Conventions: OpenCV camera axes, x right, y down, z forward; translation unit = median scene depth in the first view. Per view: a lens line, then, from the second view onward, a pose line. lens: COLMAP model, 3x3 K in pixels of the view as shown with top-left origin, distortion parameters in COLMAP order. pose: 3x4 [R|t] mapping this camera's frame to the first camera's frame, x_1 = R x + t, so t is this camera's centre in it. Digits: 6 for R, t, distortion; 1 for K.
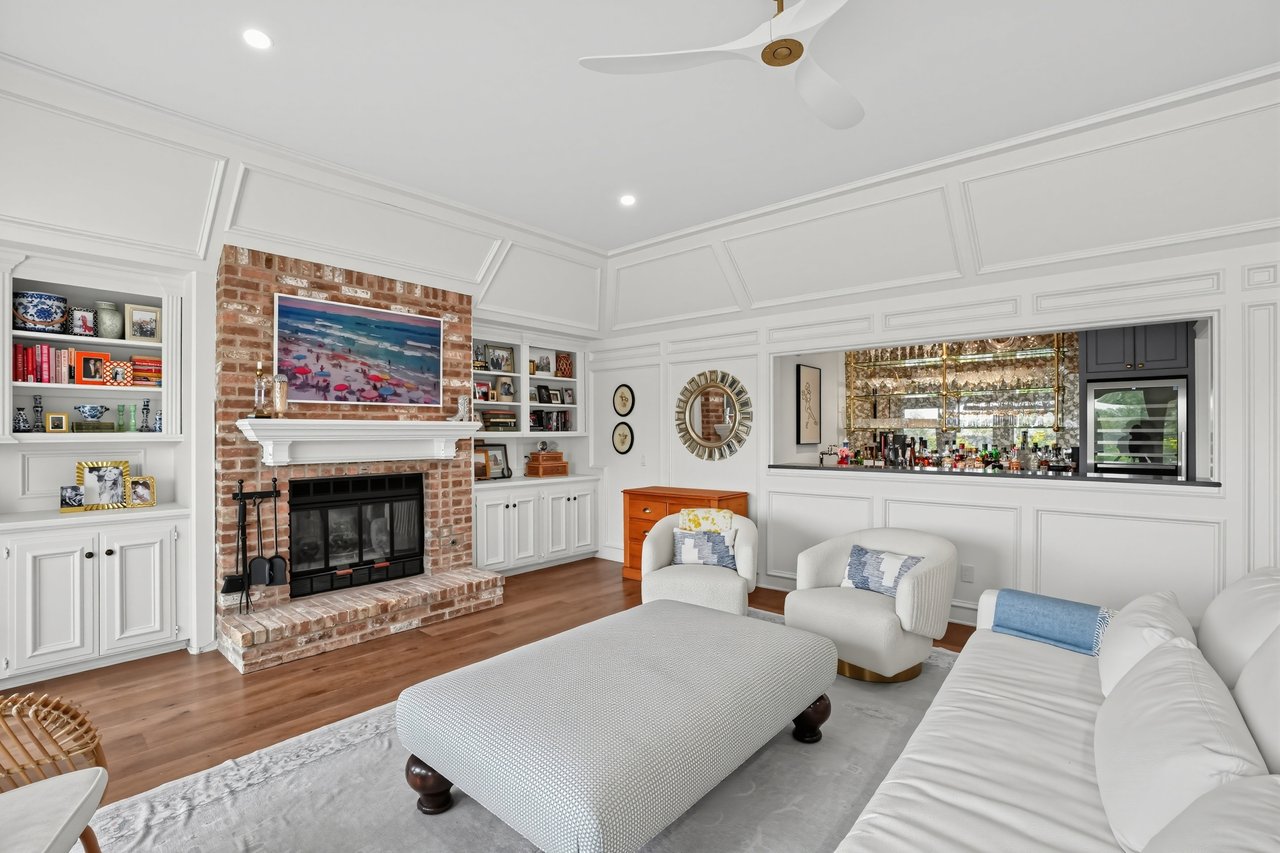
lens RADIAL K [[586.8, 0, 661.4], [0, 586.8, 430.4], [0, 0, 1]] dist [-0.018642, 0.006987]
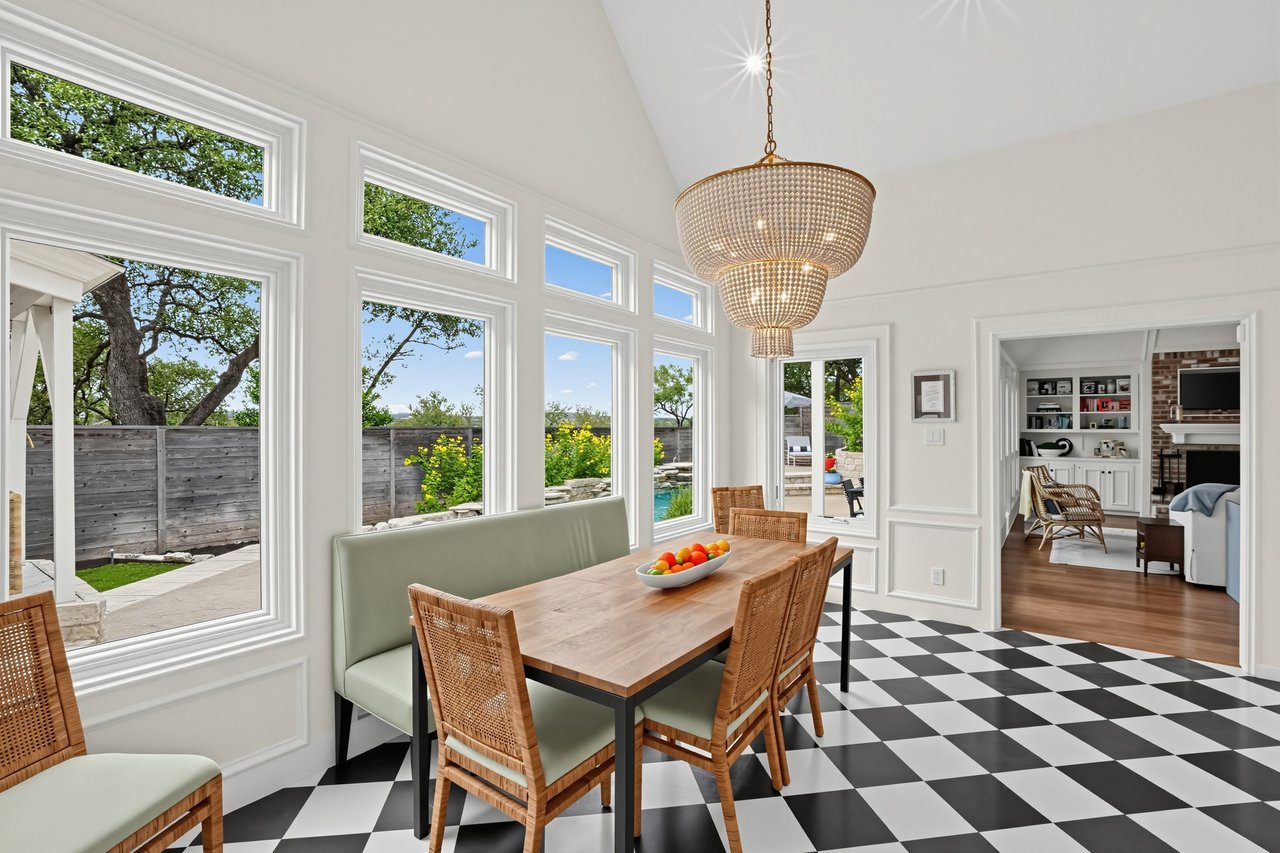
lens RADIAL K [[586.8, 0, 605.0], [0, 586.8, 423.7], [0, 0, 1]] dist [-0.018642, 0.006987]
pose [[0.050643, 0.001973, -0.998715, 1.396014], [0.005082, 0.999985, 0.002233, -0.033219], [0.998704, -0.005189, 0.050633, -1.273644]]
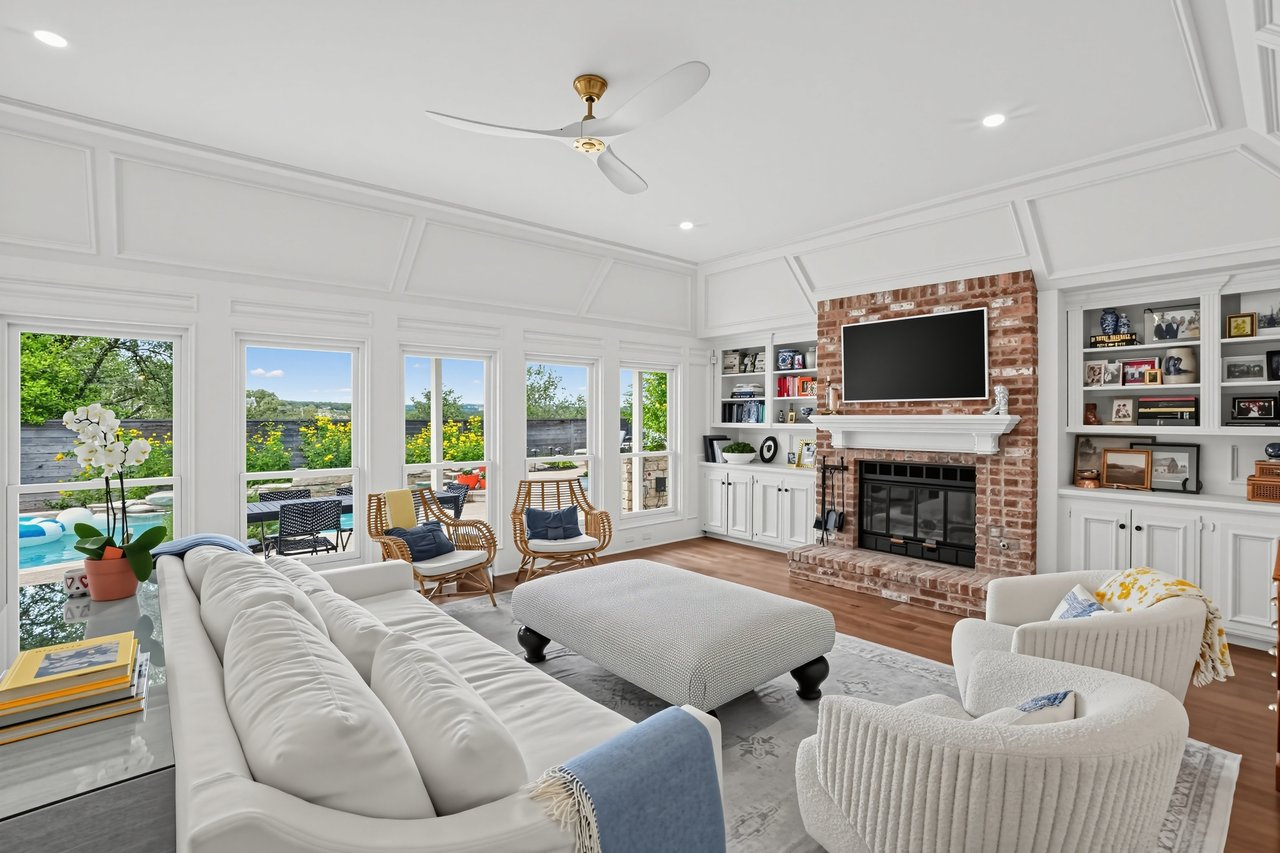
lens RADIAL K [[586.8, 0, 640.4], [0, 586.8, 423.7], [0, 0, 1]] dist [-0.018642, 0.006987]
pose [[-0.142471, 0.015214, -0.989682, 0.743200], [0.005541, 0.999878, 0.014573, -0.020465], [0.989784, -0.003407, -0.142538, 0.661408]]
